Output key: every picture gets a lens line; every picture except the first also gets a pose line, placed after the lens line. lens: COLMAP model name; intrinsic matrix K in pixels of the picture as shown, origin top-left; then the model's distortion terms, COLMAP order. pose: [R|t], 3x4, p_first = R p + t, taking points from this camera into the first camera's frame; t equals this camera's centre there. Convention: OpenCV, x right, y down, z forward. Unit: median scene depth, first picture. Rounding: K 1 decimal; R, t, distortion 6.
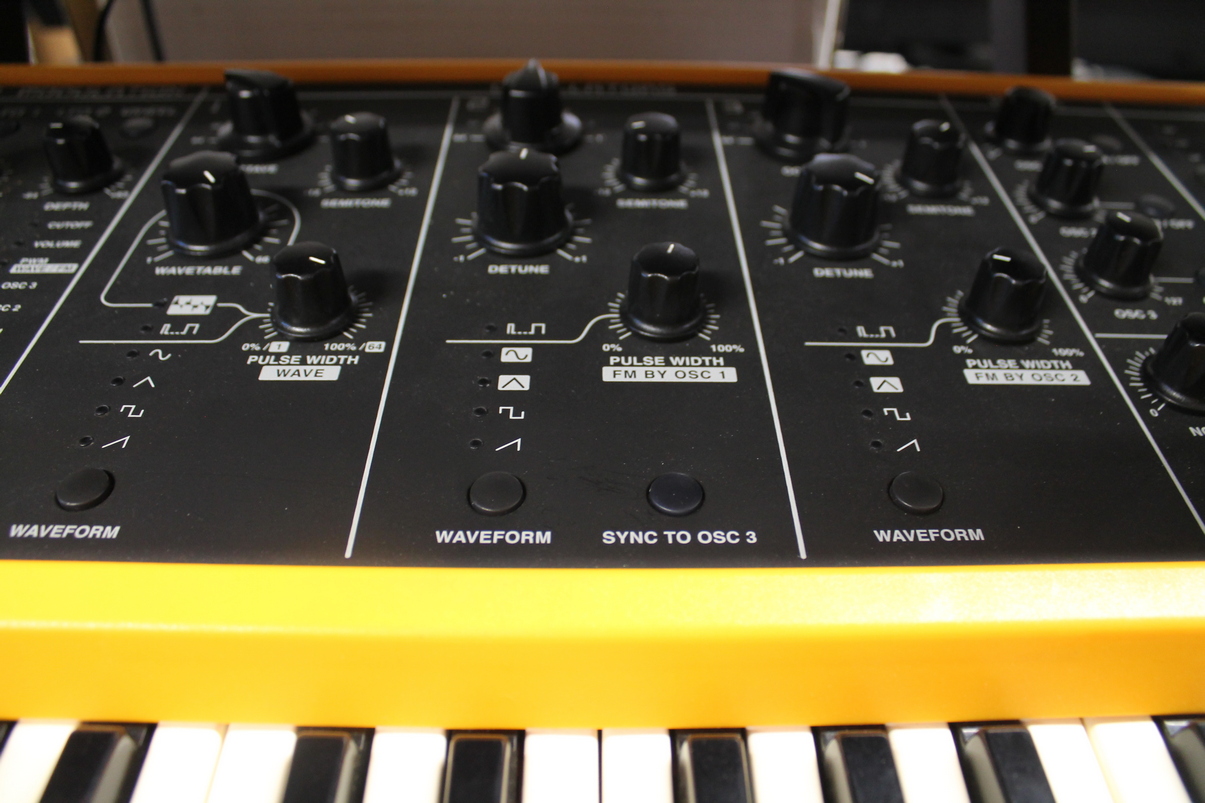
lens RADIAL K [[979.0, 0, 624.1], [0, 979.0, 406.5], [0, 0, 1]] dist [-0.154104, 0.108968]
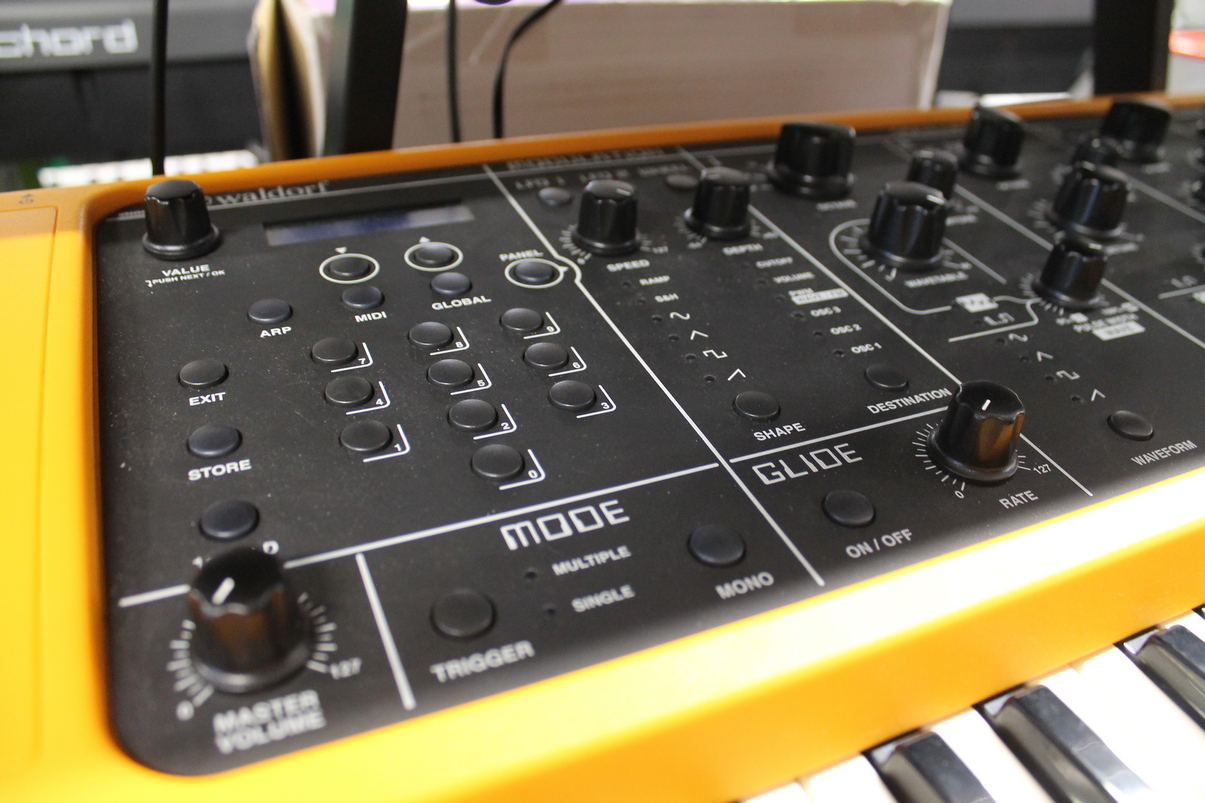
lens RADIAL K [[979.0, 0, 624.1], [0, 979.0, 406.5], [0, 0, 1]] dist [-0.154104, 0.108968]
pose [[0.912064, -0.194024, 0.361240, -1.248023], [0.222858, 0.974050, -0.039506, -0.028907], [-0.344201, 0.116537, 0.931636, 0.040962]]
